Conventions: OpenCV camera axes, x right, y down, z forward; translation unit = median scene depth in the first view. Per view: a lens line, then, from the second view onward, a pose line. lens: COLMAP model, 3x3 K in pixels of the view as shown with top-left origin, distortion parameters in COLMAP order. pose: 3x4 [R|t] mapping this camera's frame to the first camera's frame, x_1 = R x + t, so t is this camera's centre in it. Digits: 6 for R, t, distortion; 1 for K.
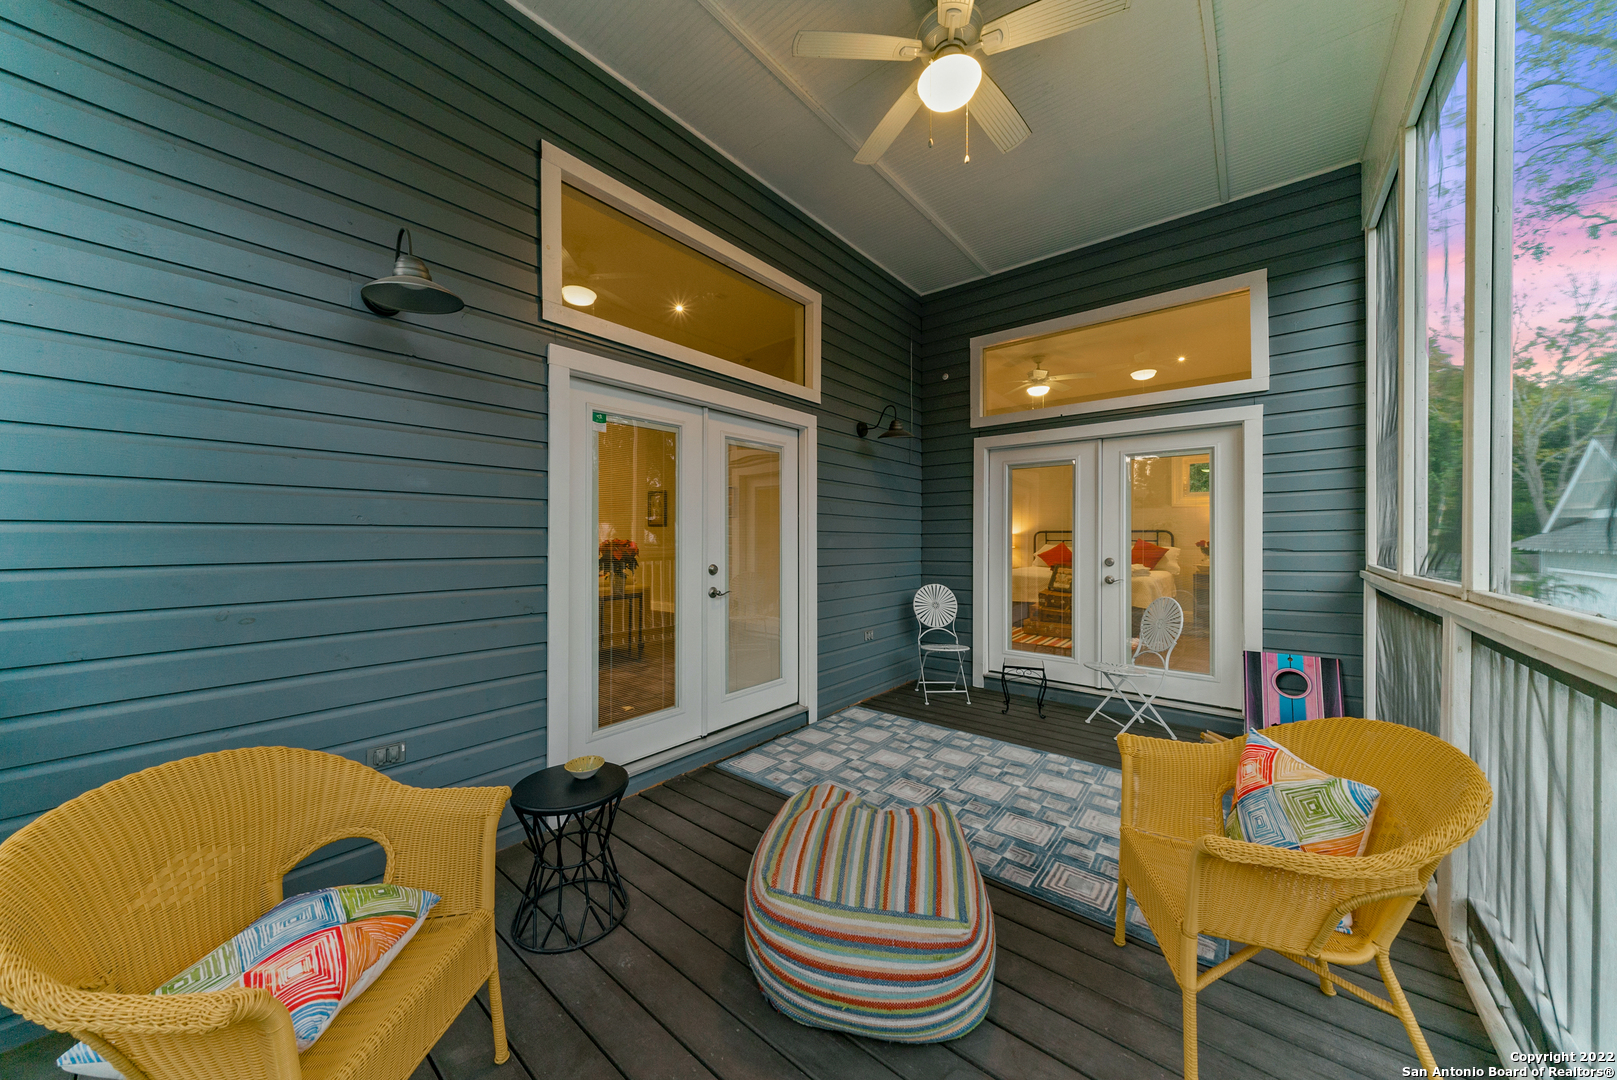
lens RADIAL K [[549.8, 0, 797.6], [0, 549.8, 536.8], [0, 0, 1]] dist [0.000314, -0.000066]
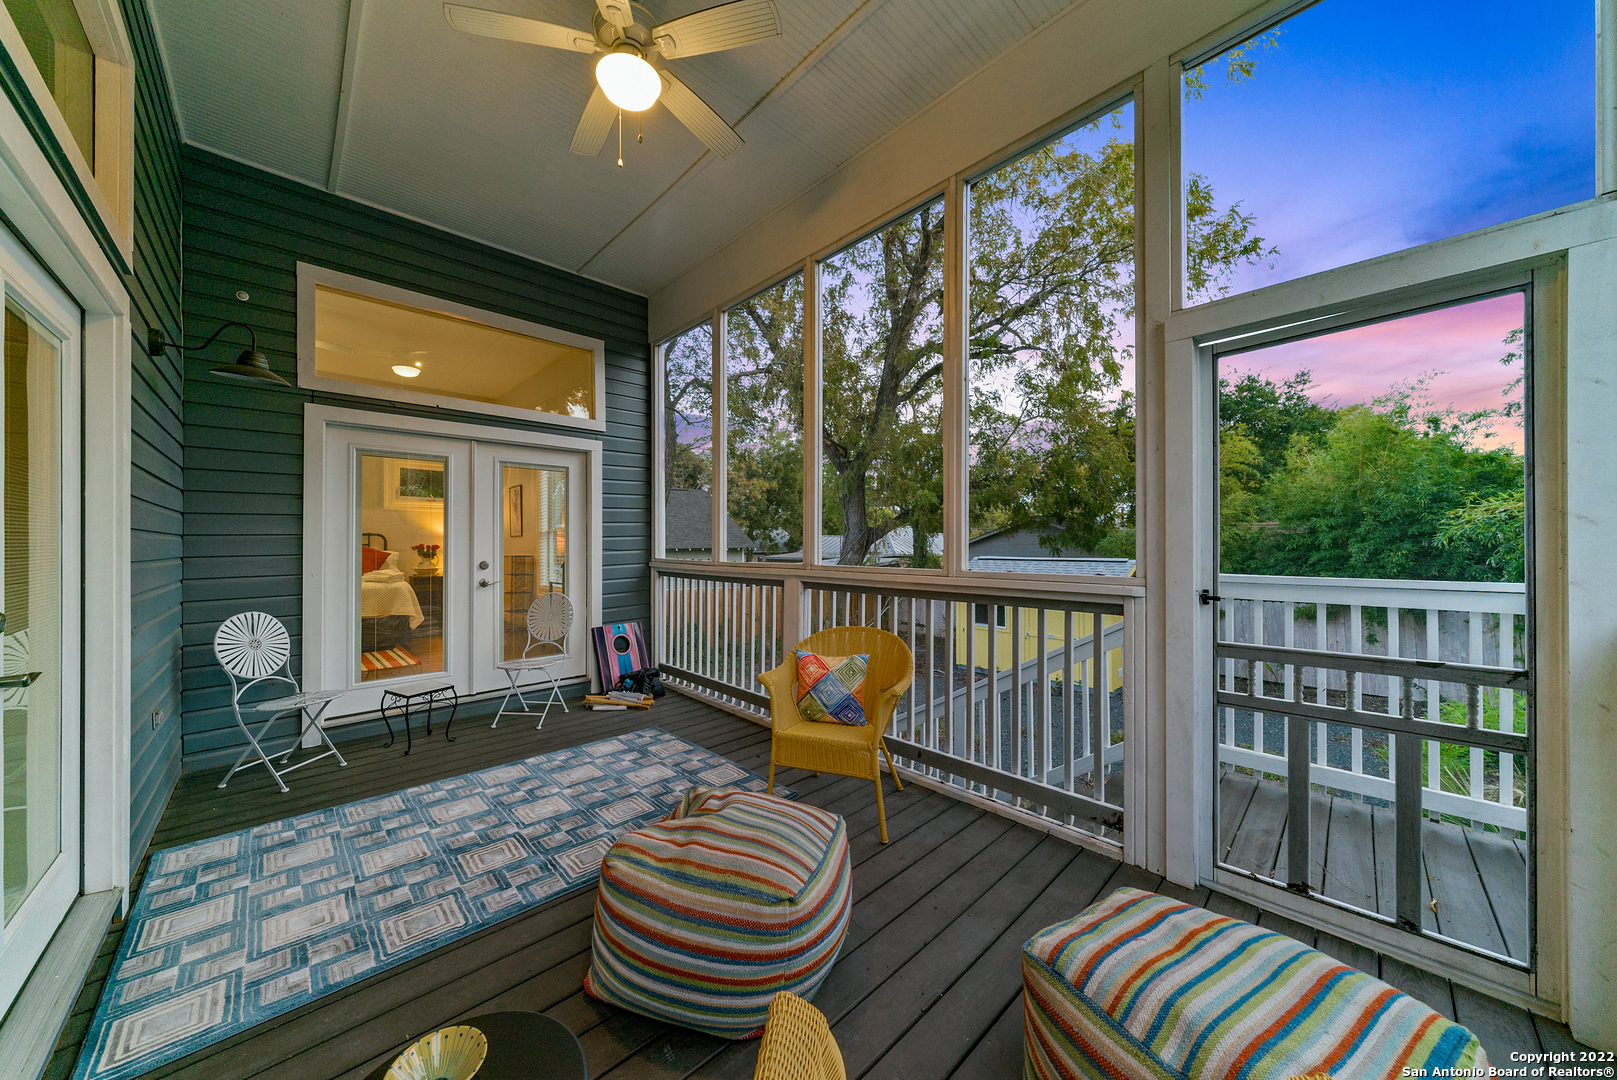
lens RADIAL K [[549.8, 0, 797.7], [0, 549.8, 542.8], [0, 0, 1]] dist [0.000314, -0.000066]
pose [[0.118284, -0.002615, 0.992976, -0.416299], [-0.000495, 0.999996, 0.002693, 0.001968], [-0.992980, -0.000810, 0.118282, 0.360103]]
